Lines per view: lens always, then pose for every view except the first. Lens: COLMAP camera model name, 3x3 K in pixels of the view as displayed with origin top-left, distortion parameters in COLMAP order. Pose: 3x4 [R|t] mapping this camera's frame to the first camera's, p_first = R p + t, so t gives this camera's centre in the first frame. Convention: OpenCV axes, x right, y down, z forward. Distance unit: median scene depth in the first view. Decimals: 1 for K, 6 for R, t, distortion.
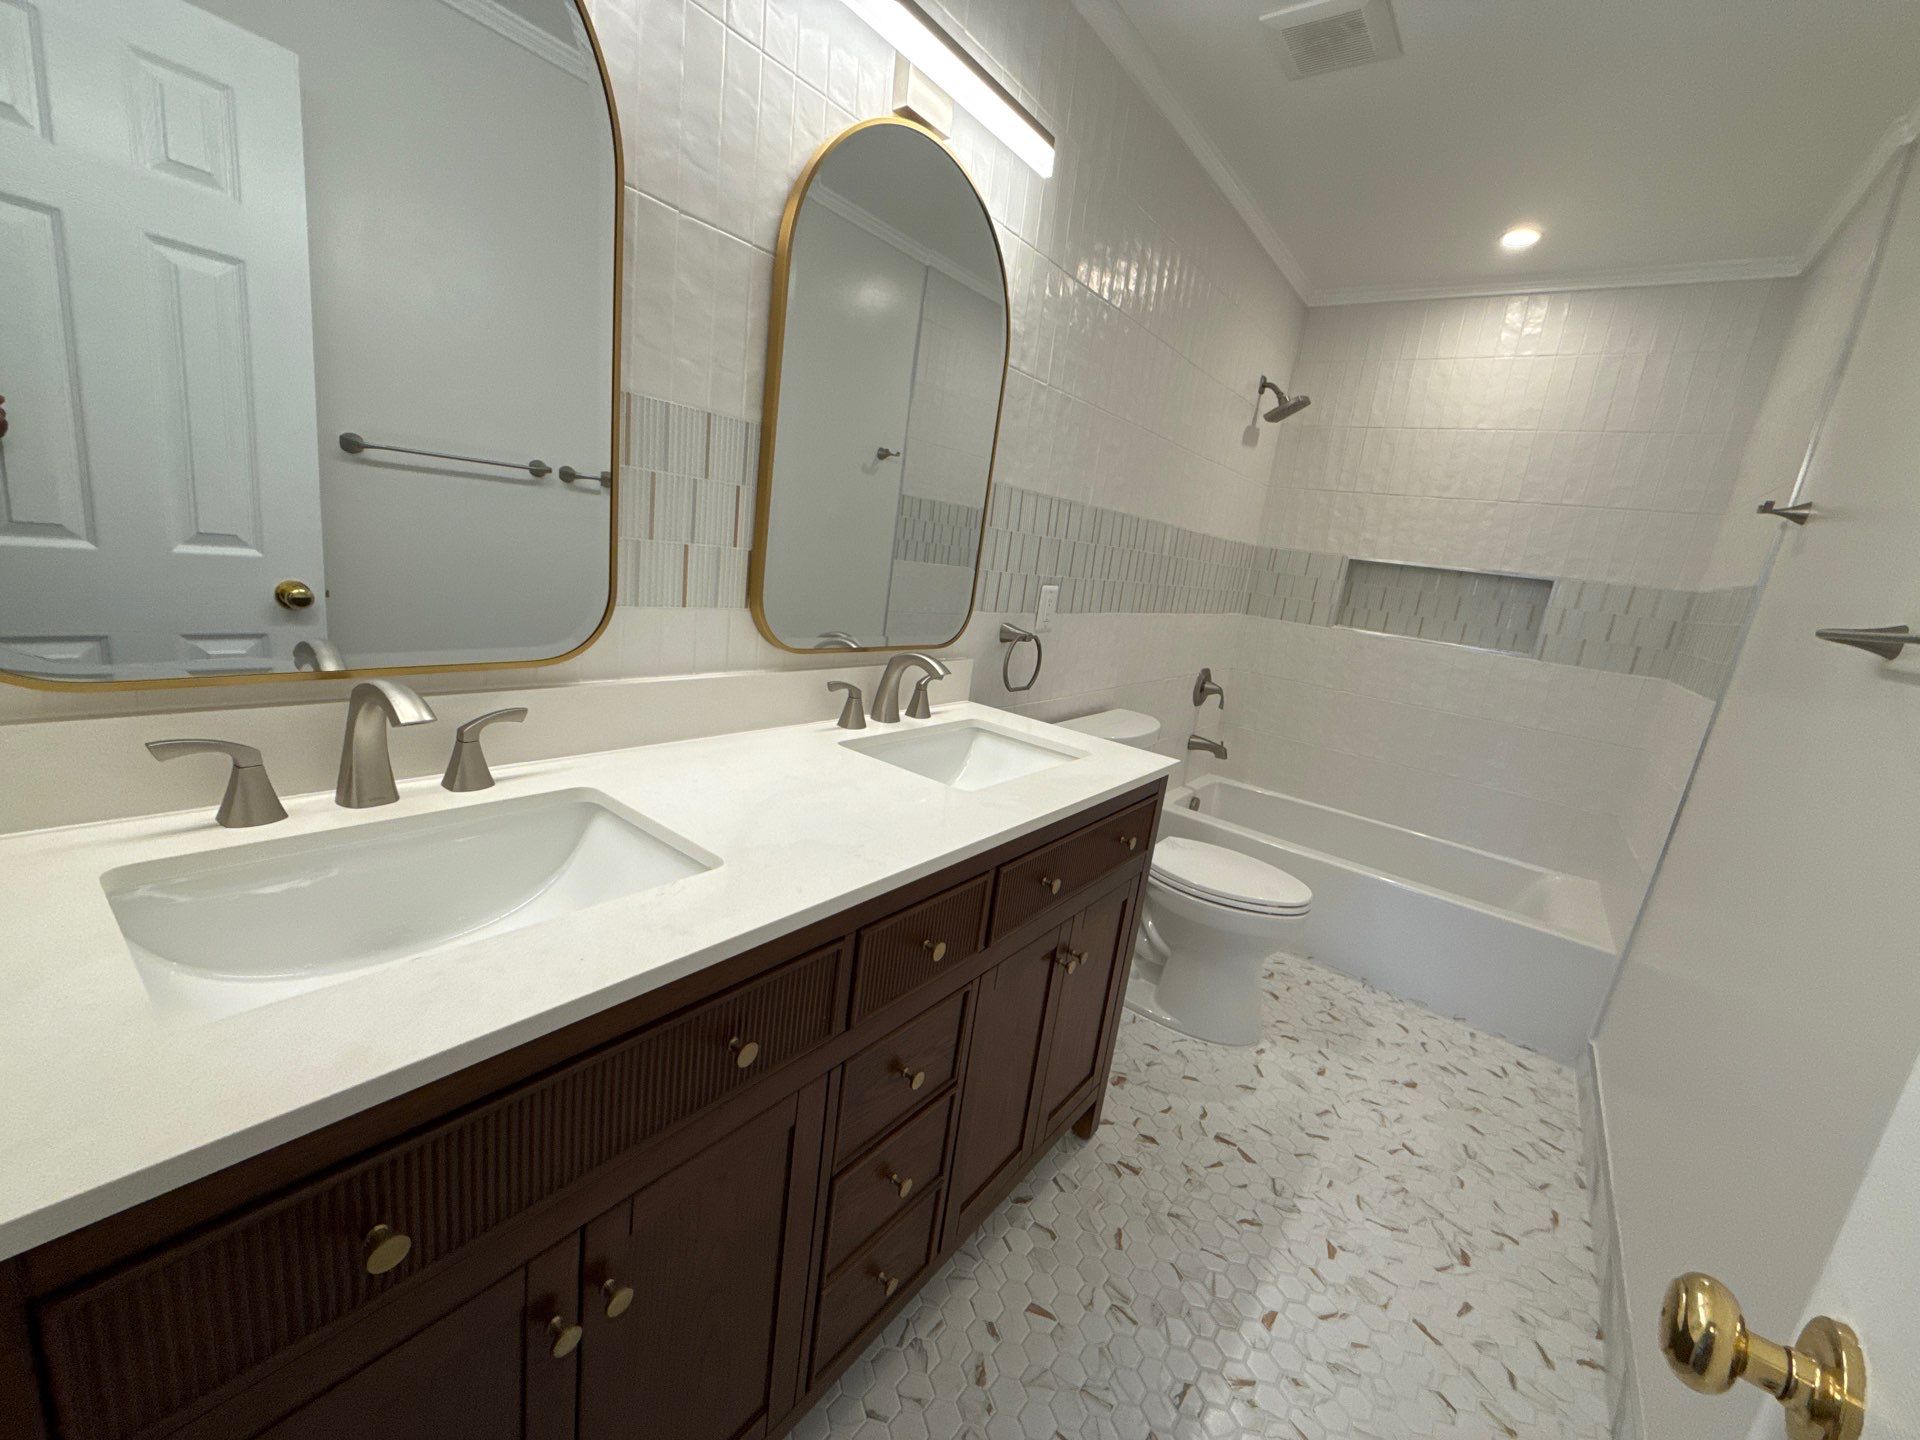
lens RADIAL K [[766.4, 0, 964.4], [0, 766.4, 719.3], [0, 0, 1]] dist [0.000085, -0.000089]
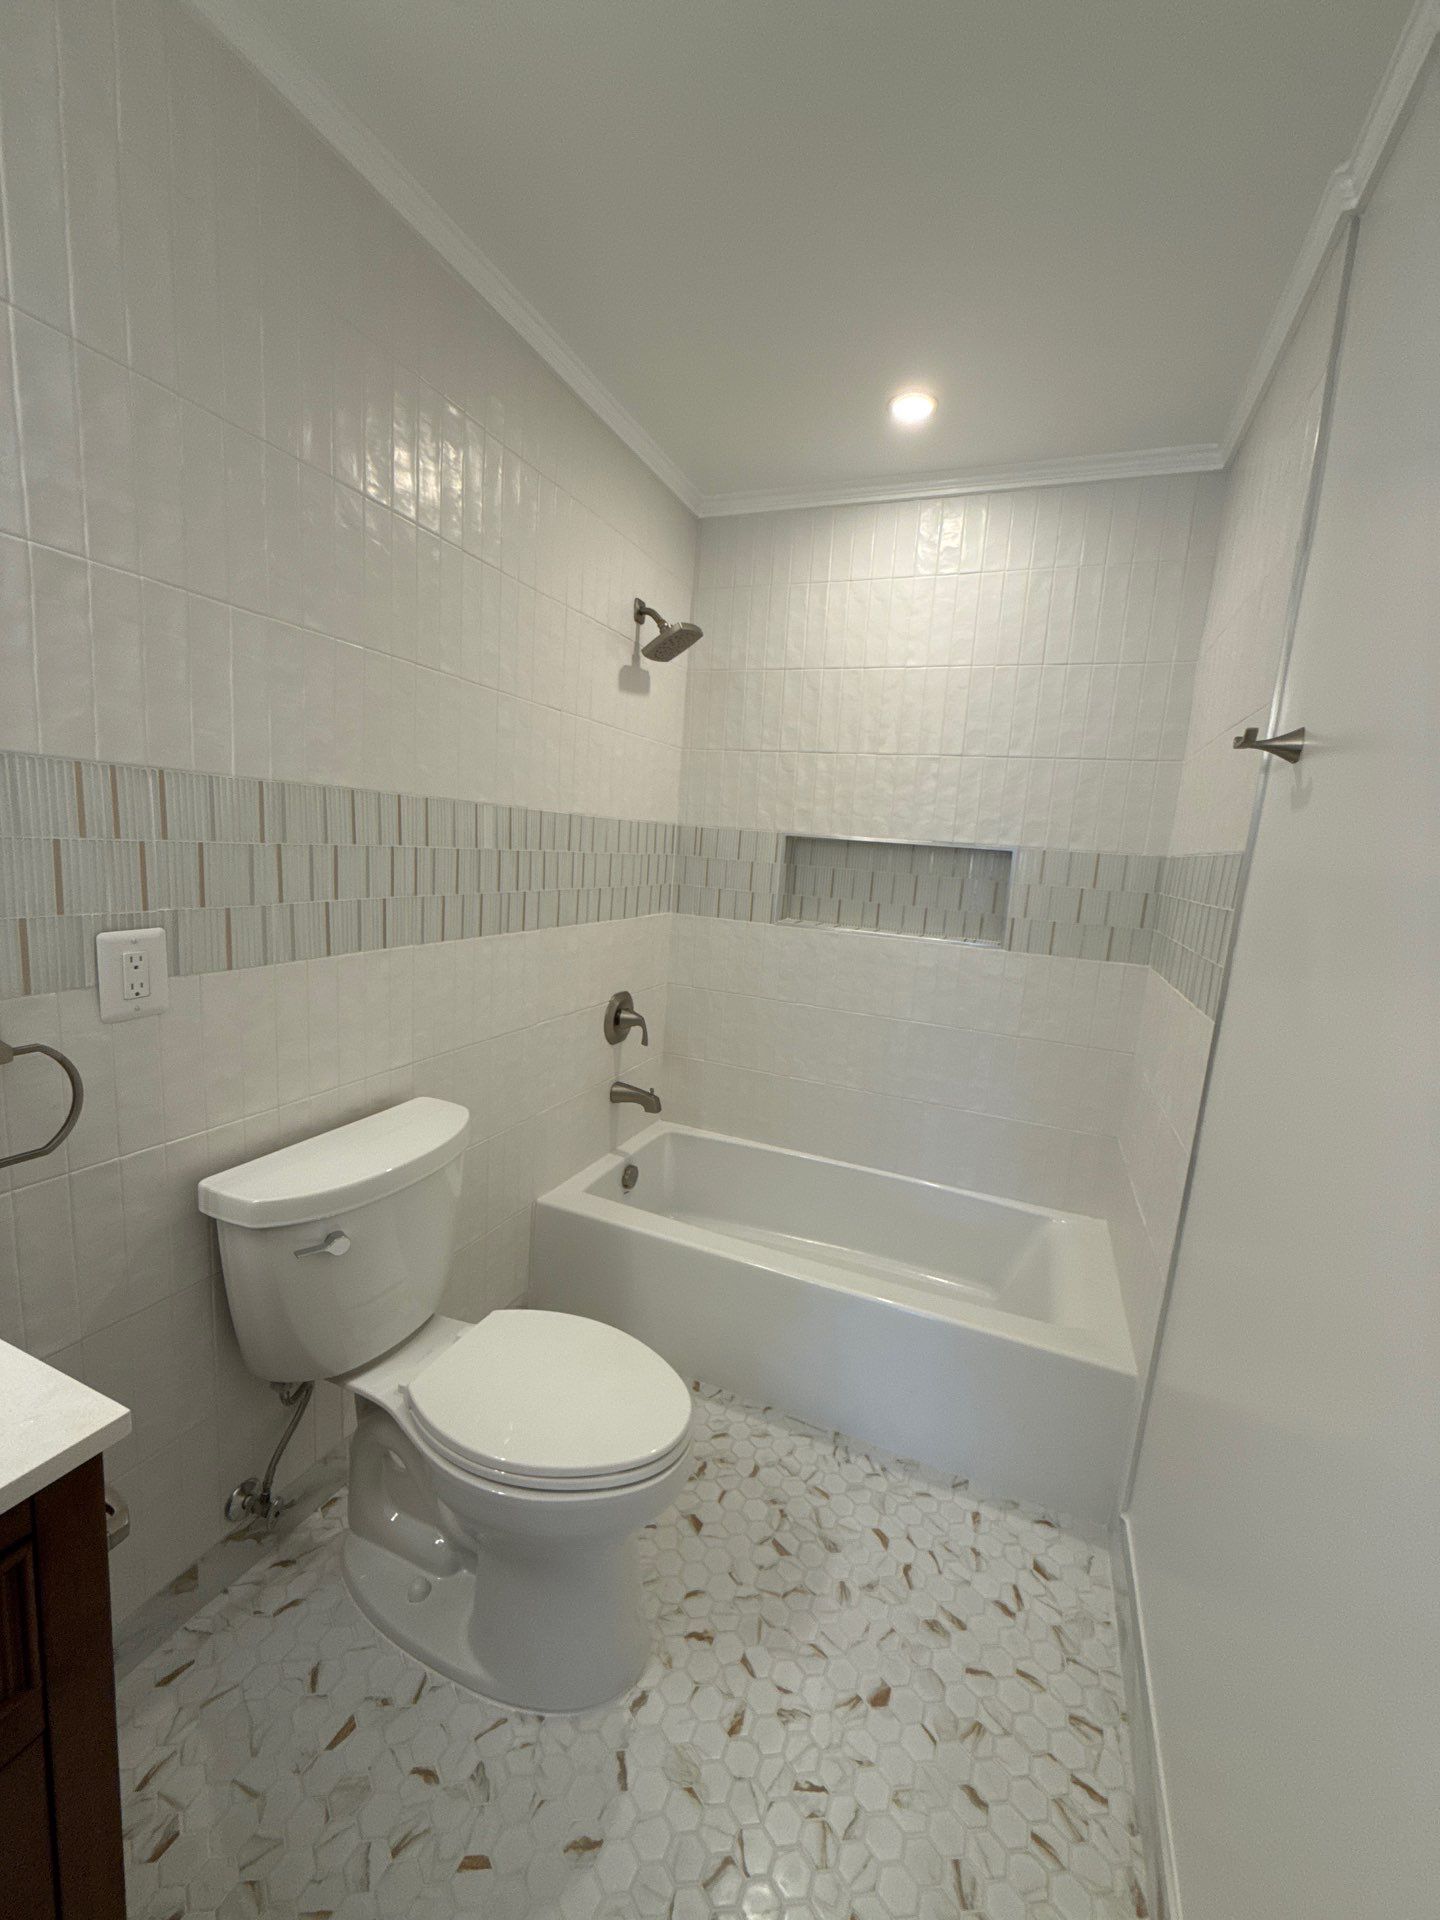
lens RADIAL K [[766.4, 0, 720.0], [0, 766.4, 960.0], [0, 0, 1]] dist [0.000085, -0.000089]
pose [[0.967682, -0.092169, 0.234728, 0.313215], [0.103846, 0.993873, -0.037853, -0.078600], [-0.229801, 0.061005, 0.971324, 0.341989]]
